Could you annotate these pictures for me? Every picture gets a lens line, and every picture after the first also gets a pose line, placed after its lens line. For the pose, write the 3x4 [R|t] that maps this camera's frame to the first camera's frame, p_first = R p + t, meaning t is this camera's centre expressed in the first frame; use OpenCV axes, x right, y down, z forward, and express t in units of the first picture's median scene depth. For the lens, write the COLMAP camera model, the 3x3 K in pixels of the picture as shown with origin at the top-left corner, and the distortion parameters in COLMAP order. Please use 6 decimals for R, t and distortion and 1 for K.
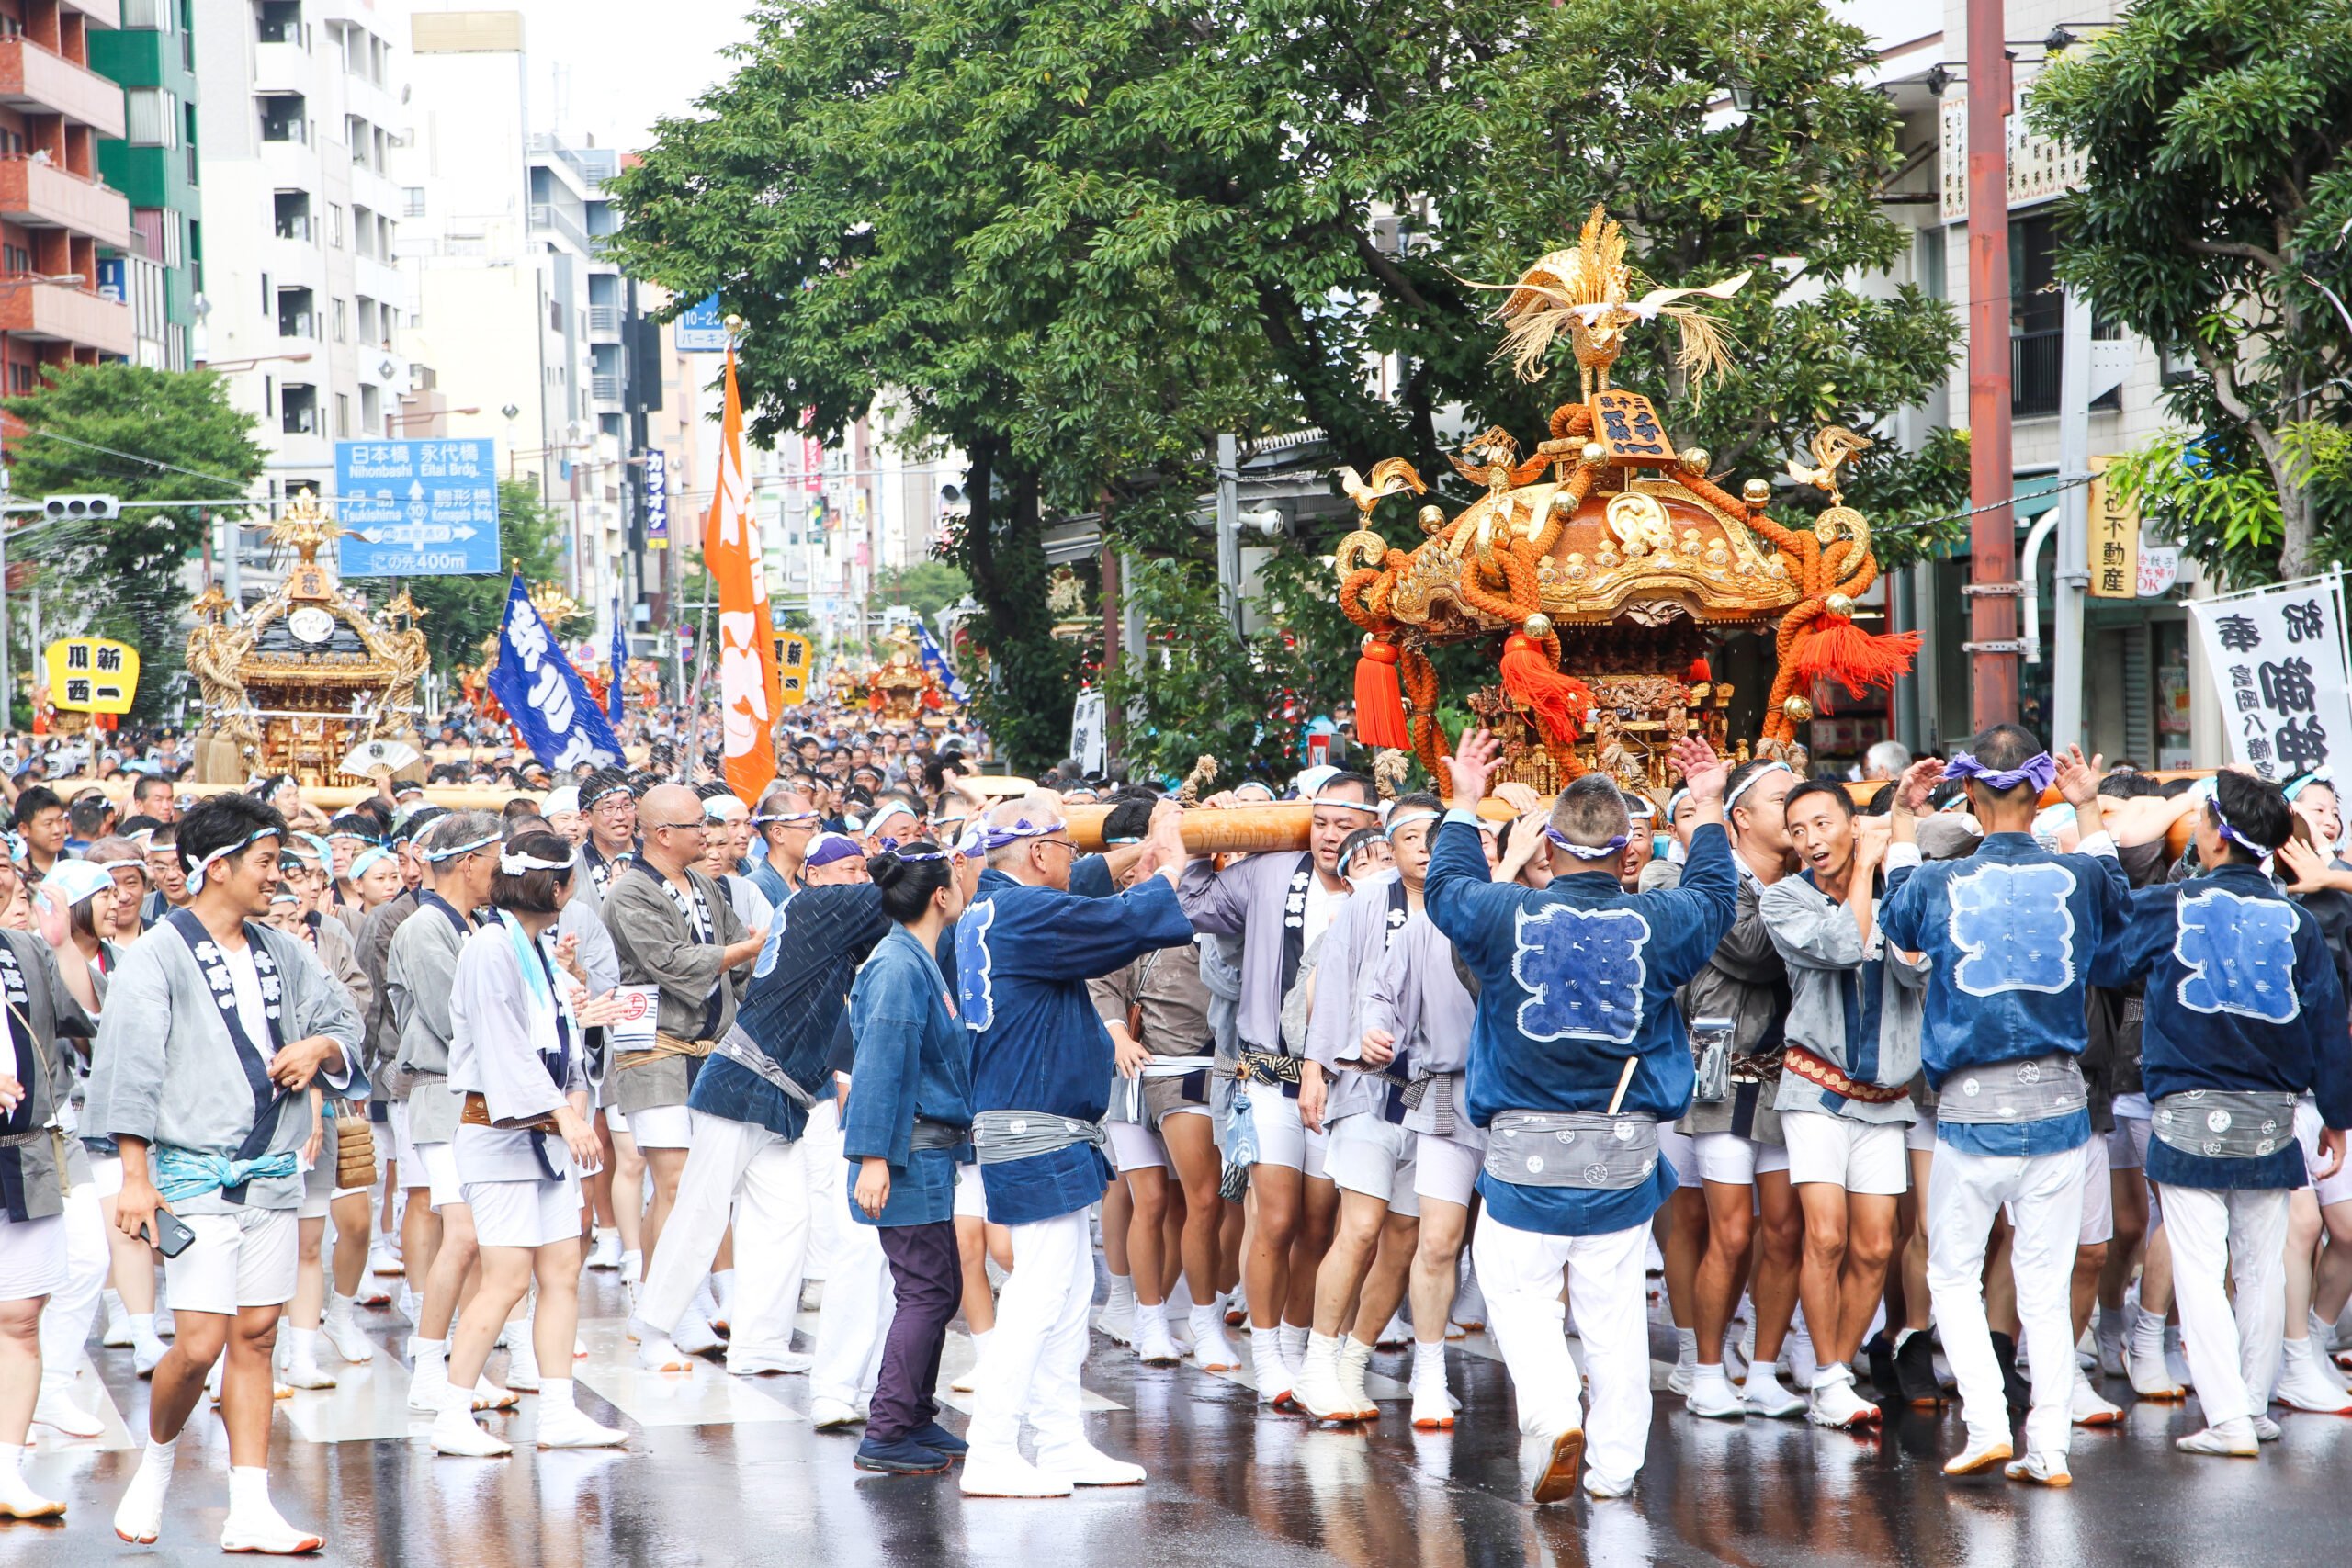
lens RADIAL K [[4748.8, 0, 1176.9], [0, 4748.8, 781.5], [0, 0, 1]] dist [-0.579336, 0.000000]
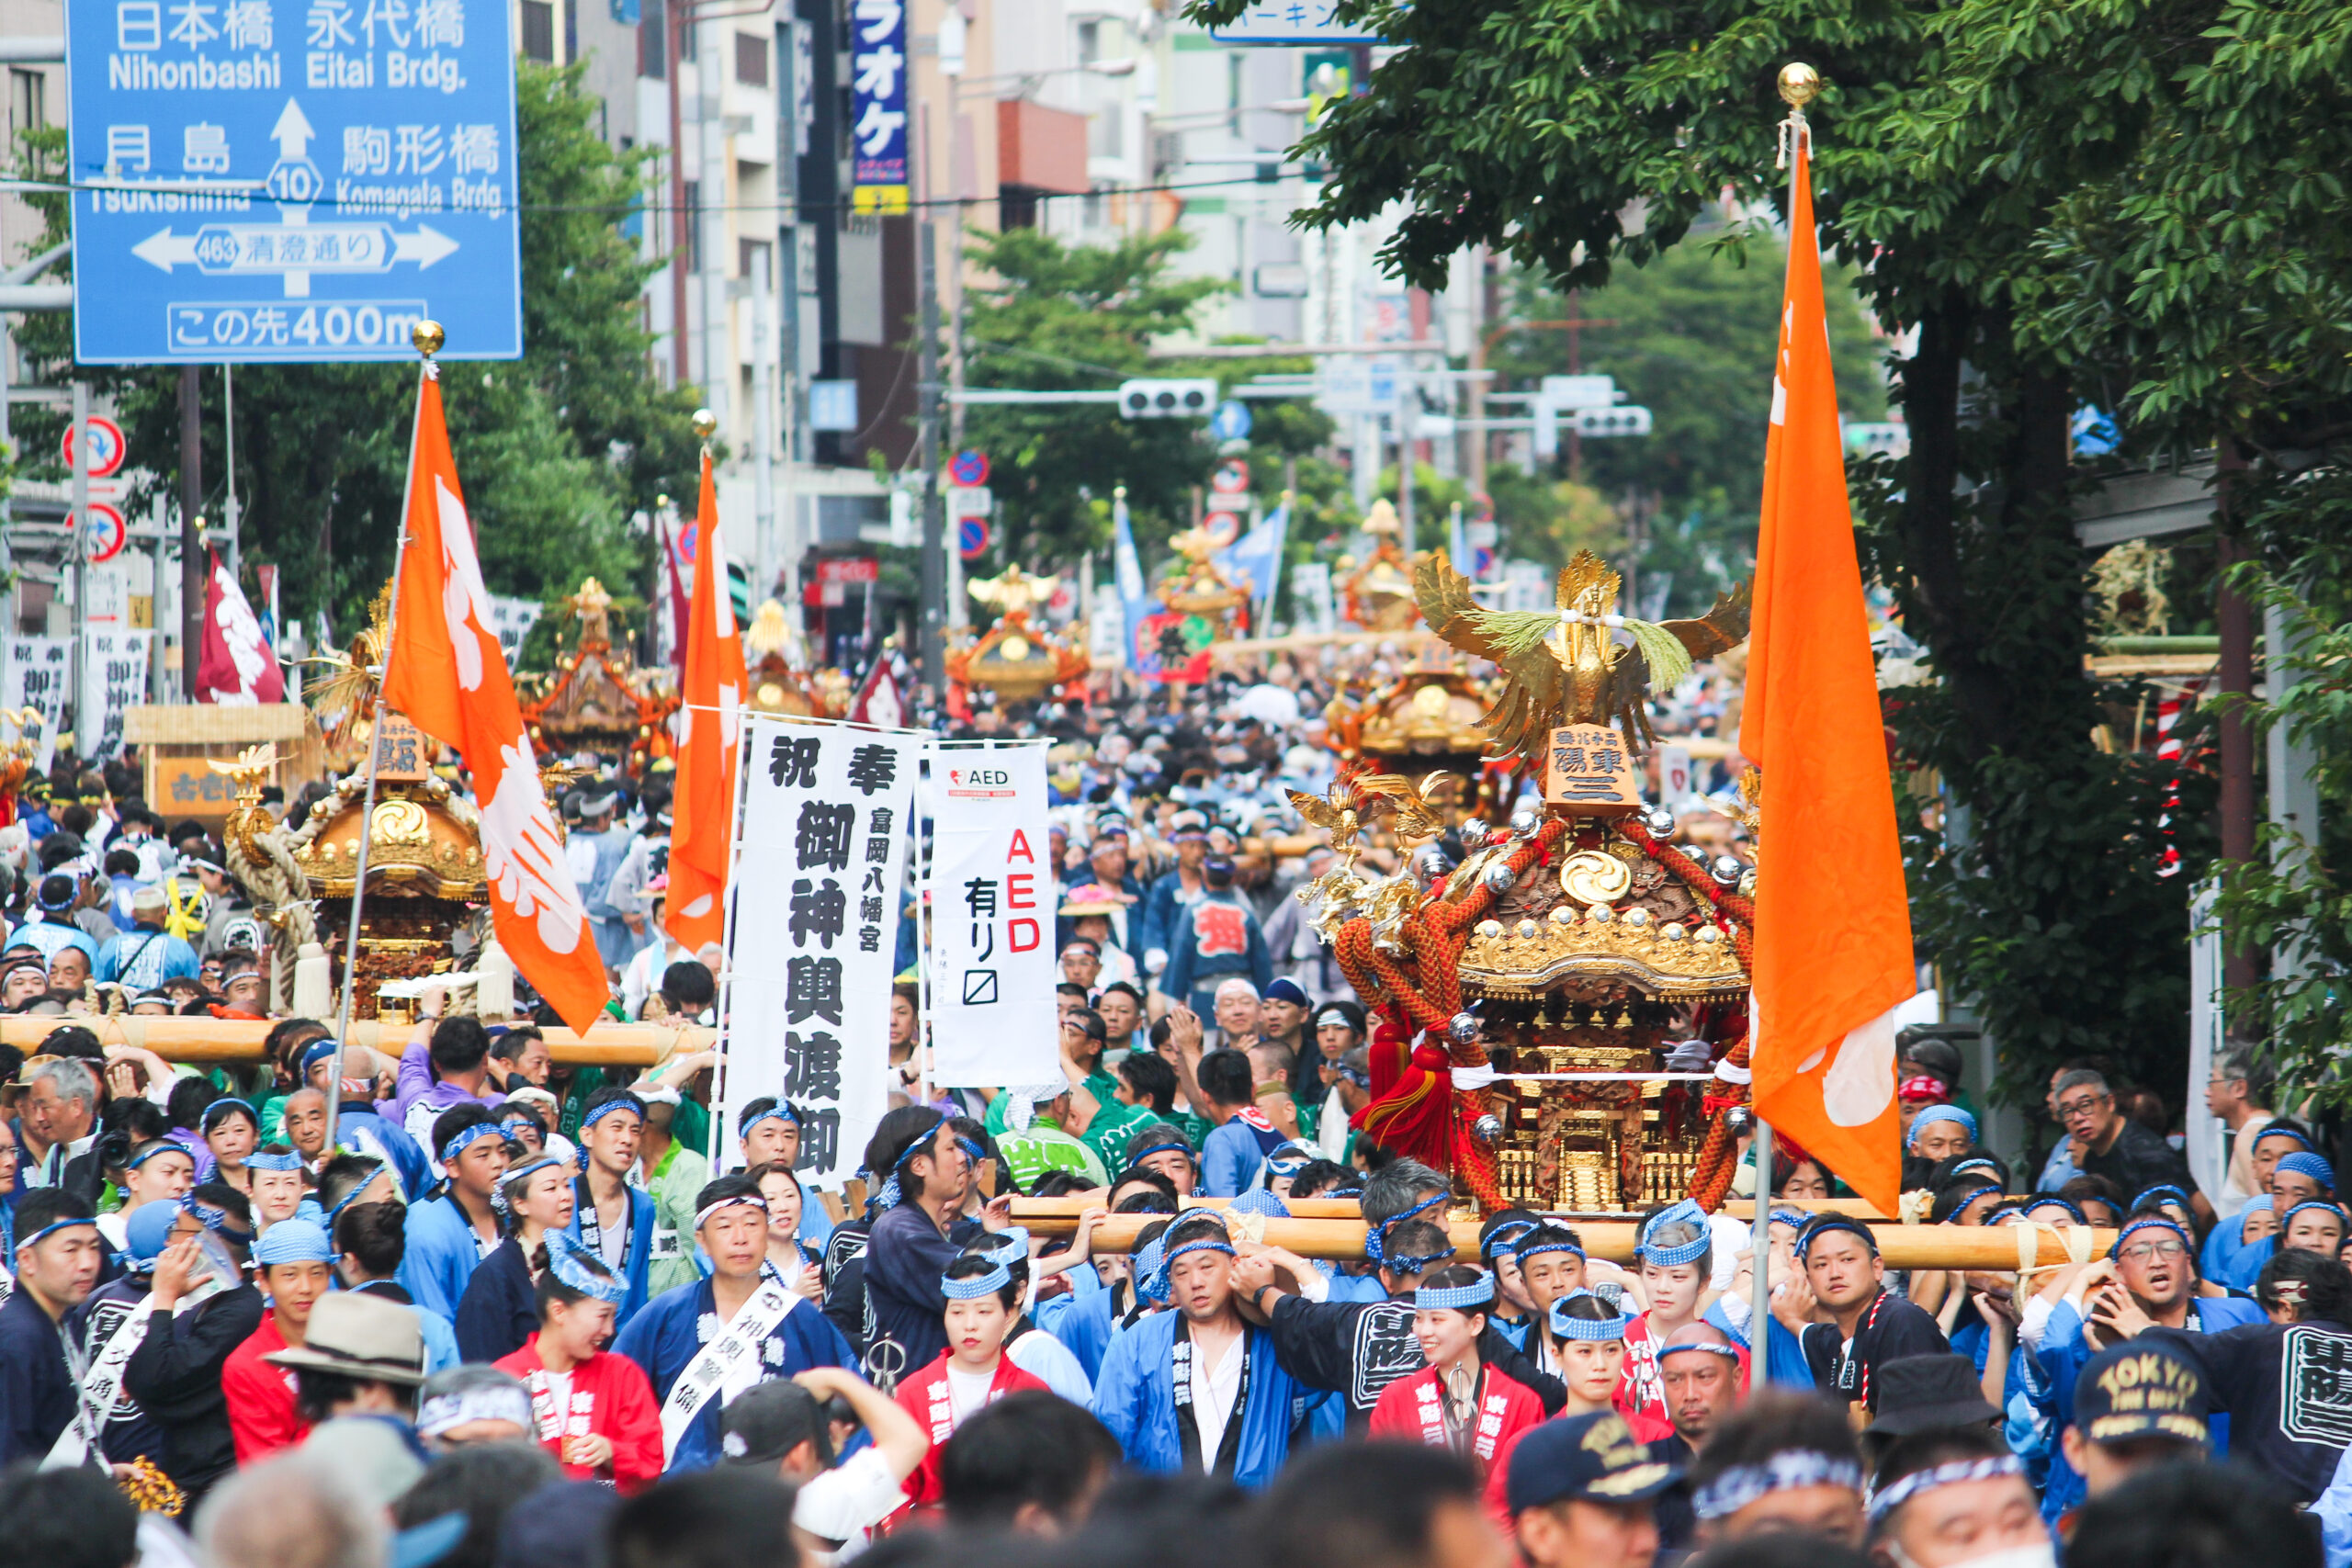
lens RADIAL K [[8876.6, 0, 1175.8], [0, 8876.6, 787.5], [0, 0, 1]] dist [0.357802, 0.000000]
pose [[0.990990, 0.016067, -0.132969, -0.001783], [-0.022117, 0.998780, -0.044152, 0.010735], [0.132098, 0.046695, 0.990136, 0.202591]]
